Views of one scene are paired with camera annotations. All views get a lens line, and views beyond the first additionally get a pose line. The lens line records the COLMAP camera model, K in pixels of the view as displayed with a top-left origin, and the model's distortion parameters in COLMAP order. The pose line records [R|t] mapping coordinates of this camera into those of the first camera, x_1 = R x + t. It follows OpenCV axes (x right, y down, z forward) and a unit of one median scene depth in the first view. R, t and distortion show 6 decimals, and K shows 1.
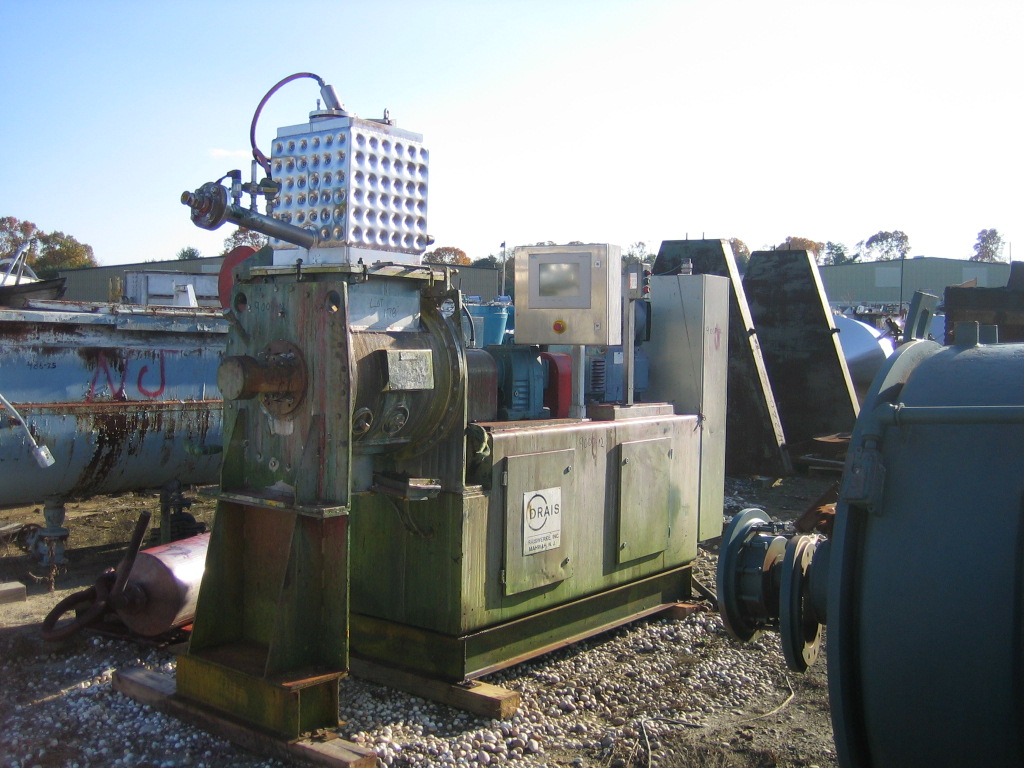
lens RADIAL K [[1079.4, 0, 507.7], [0, 1079.4, 377.4], [0, 0, 1]] dist [-0.092420, 0.000000]
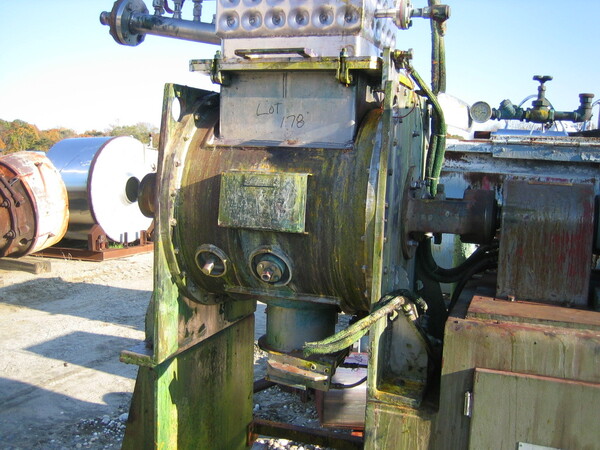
lens RADIAL K [[632.5, 0, 299.2], [0, 632.5, 221.9], [0, 0, 1]] dist [-0.092420, 0.000000]
pose [[0.295352, 0.096601, -0.950492, 0.219786], [-0.059862, 0.994791, 0.082502, -0.020170], [0.953511, 0.032531, 0.299596, 0.637477]]
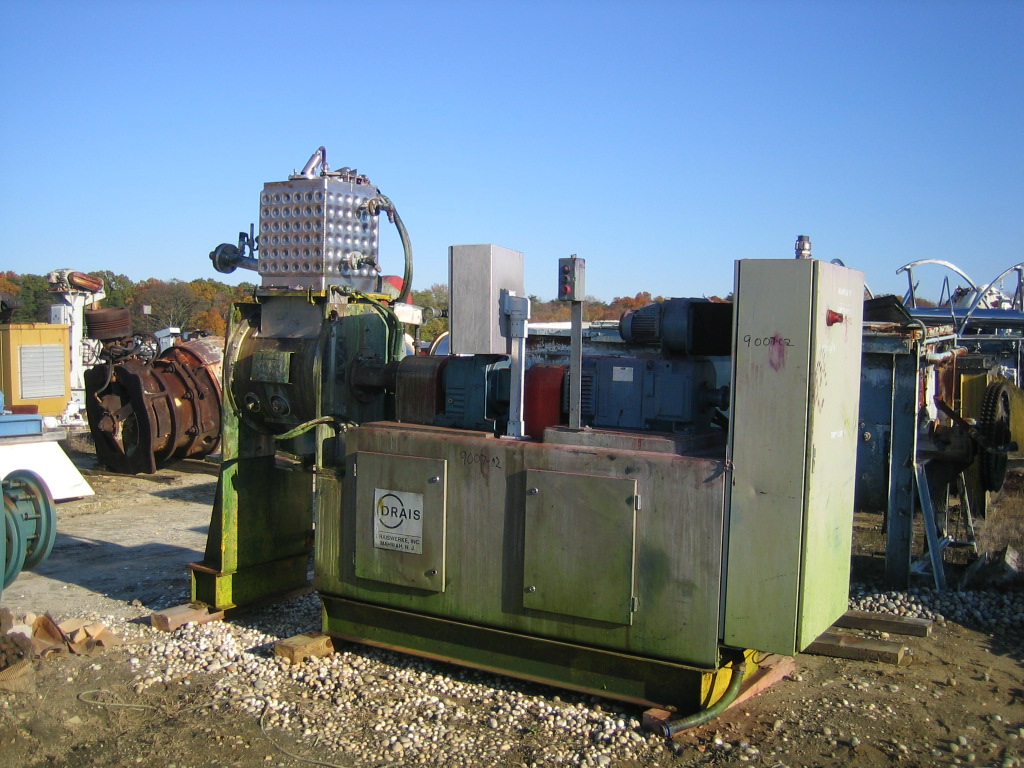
lens RADIAL K [[1079.4, 0, 511.6], [0, 1079.4, 387.0], [0, 0, 1]] dist [-0.092420, 0.000000]
pose [[0.117359, 0.039340, -0.992310, 0.878418], [-0.057011, 0.997834, 0.032817, -0.029619], [0.991452, 0.052722, 0.119348, 0.804360]]
